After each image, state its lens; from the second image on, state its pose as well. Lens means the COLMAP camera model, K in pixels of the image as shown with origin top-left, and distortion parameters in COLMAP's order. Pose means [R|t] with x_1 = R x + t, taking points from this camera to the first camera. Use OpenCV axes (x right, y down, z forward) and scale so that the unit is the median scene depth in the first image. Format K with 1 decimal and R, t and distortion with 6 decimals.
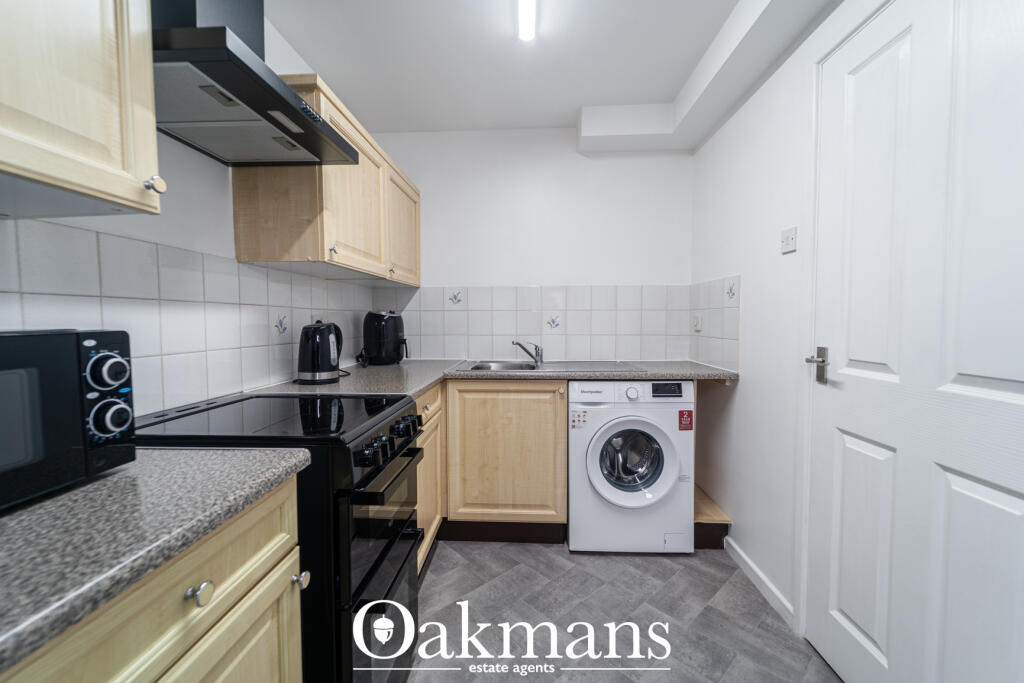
lens RADIAL K [[409.2, 0, 510.8], [0, 409.2, 335.0], [0, 0, 1]] dist [0.001056, -0.000197]
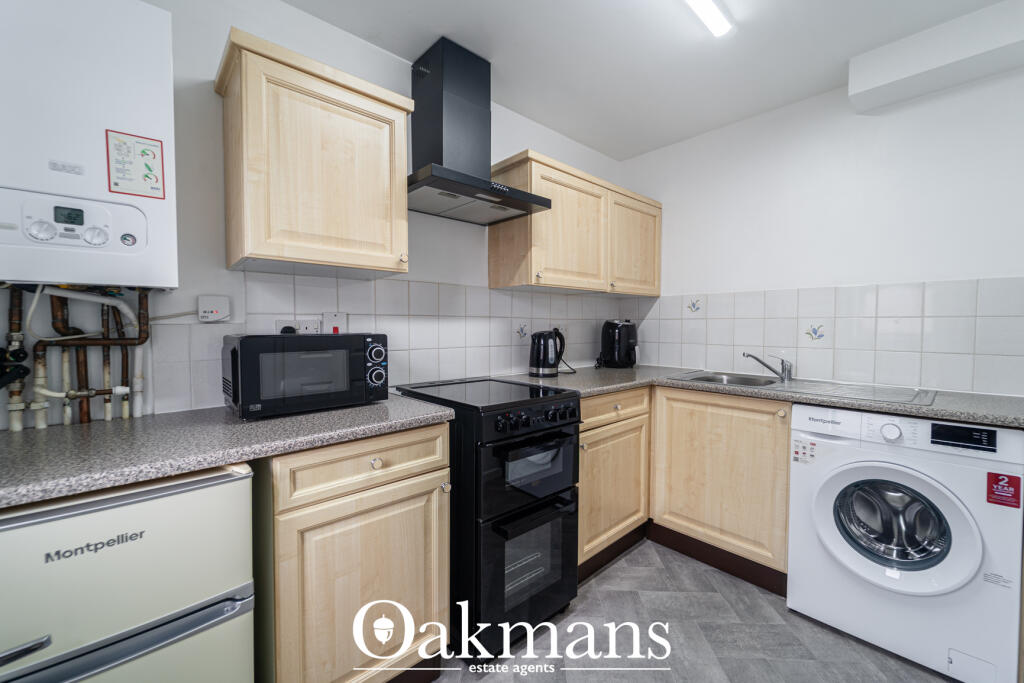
lens RADIAL K [[409.2, 0, 510.8], [0, 409.2, 335.0], [0, 0, 1]] dist [0.001056, -0.000197]
pose [[0.710594, 0.022060, -0.703256, 0.323038], [-0.031543, 0.999502, -0.000520, -0.008876], [0.702895, 0.022552, 0.710936, -0.001068]]
